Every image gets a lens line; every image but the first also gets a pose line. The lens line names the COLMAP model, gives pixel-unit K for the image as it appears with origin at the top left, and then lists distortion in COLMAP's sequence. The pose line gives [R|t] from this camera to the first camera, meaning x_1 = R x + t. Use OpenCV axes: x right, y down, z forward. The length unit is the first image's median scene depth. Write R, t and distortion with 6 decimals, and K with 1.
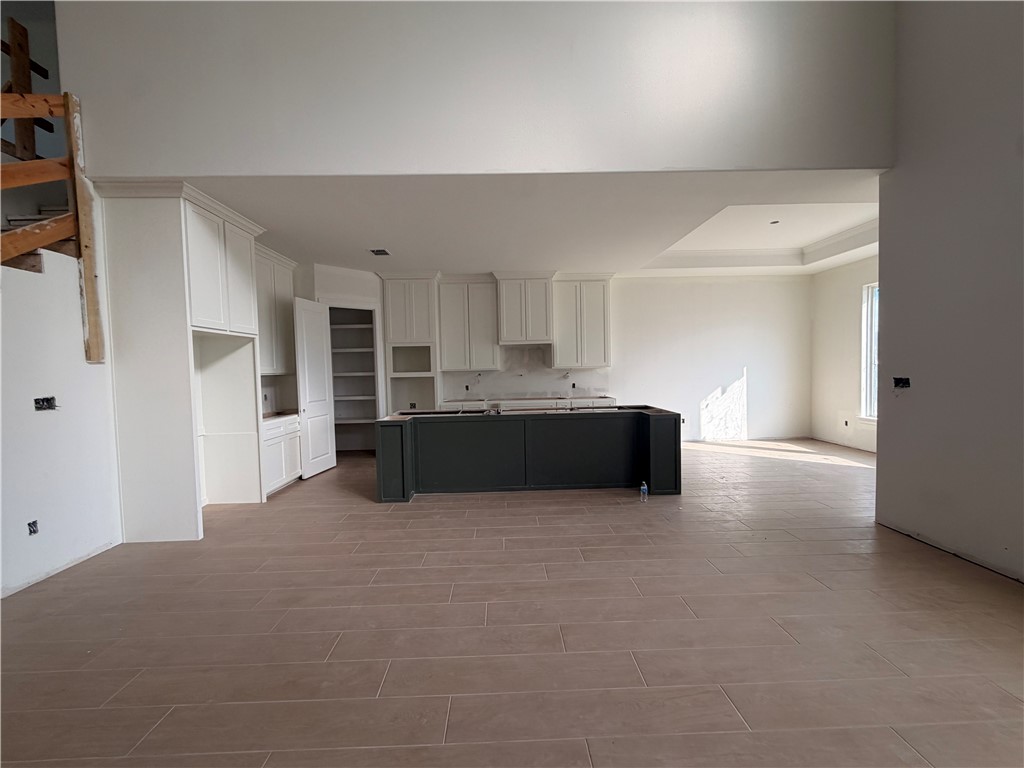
lens RADIAL K [[406.2, 0, 513.2], [0, 406.2, 383.4], [0, 0, 1]] dist [0.001424, -0.000491]
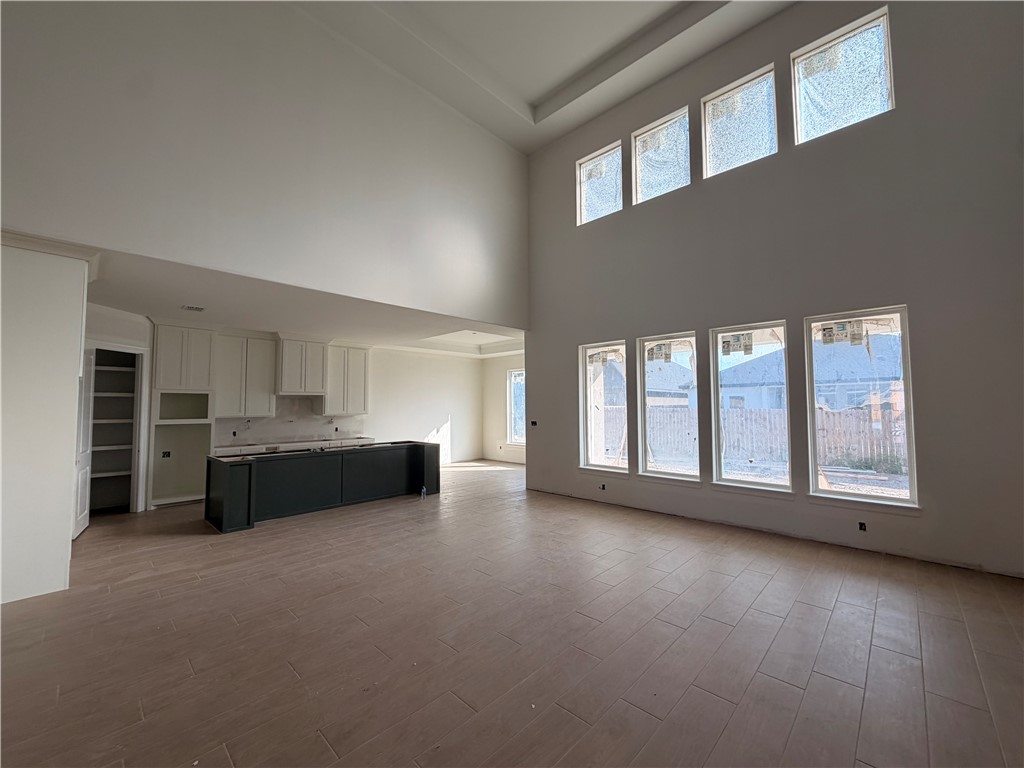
lens RADIAL K [[406.2, 0, 509.1], [0, 406.2, 384.5], [0, 0, 1]] dist [0.001424, -0.000491]
pose [[0.713357, 0.054887, 0.698648, -0.380110], [0.018951, 0.995053, -0.097523, 0.000137], [-0.700544, 0.082809, 0.708788, -0.274829]]
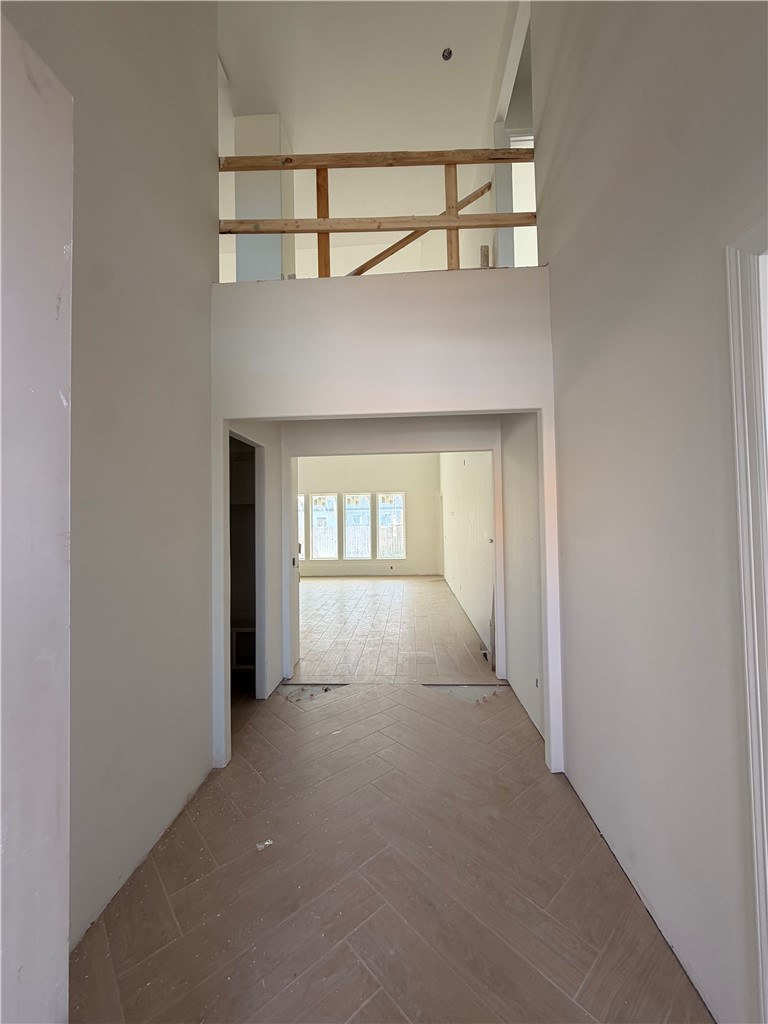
lens RADIAL K [[406.2, 0, 390.8], [0, 406.2, 510.8], [0, 0, 1]] dist [0.001424, -0.000491]
pose [[0.066688, 0.044887, 0.996764, -1.407162], [0.057199, 0.997173, -0.048733, 0.002052], [-0.996133, 0.060264, 0.063932, -0.324298]]
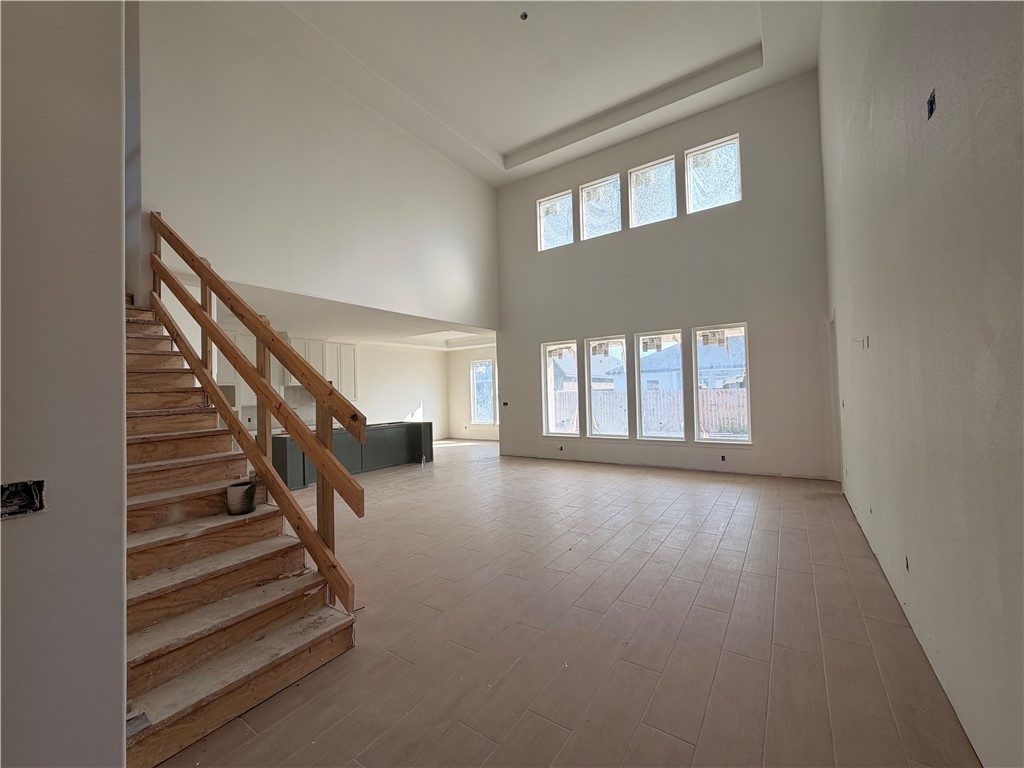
lens RADIAL K [[406.2, 0, 508.7], [0, 406.2, 386.0], [0, 0, 1]] dist [0.001424, -0.000491]
pose [[0.586118, 0.018047, 0.810025, -0.704151], [0.049509, 0.997086, -0.058039, 0.019914], [-0.808712, 0.074121, 0.583516, -0.371958]]
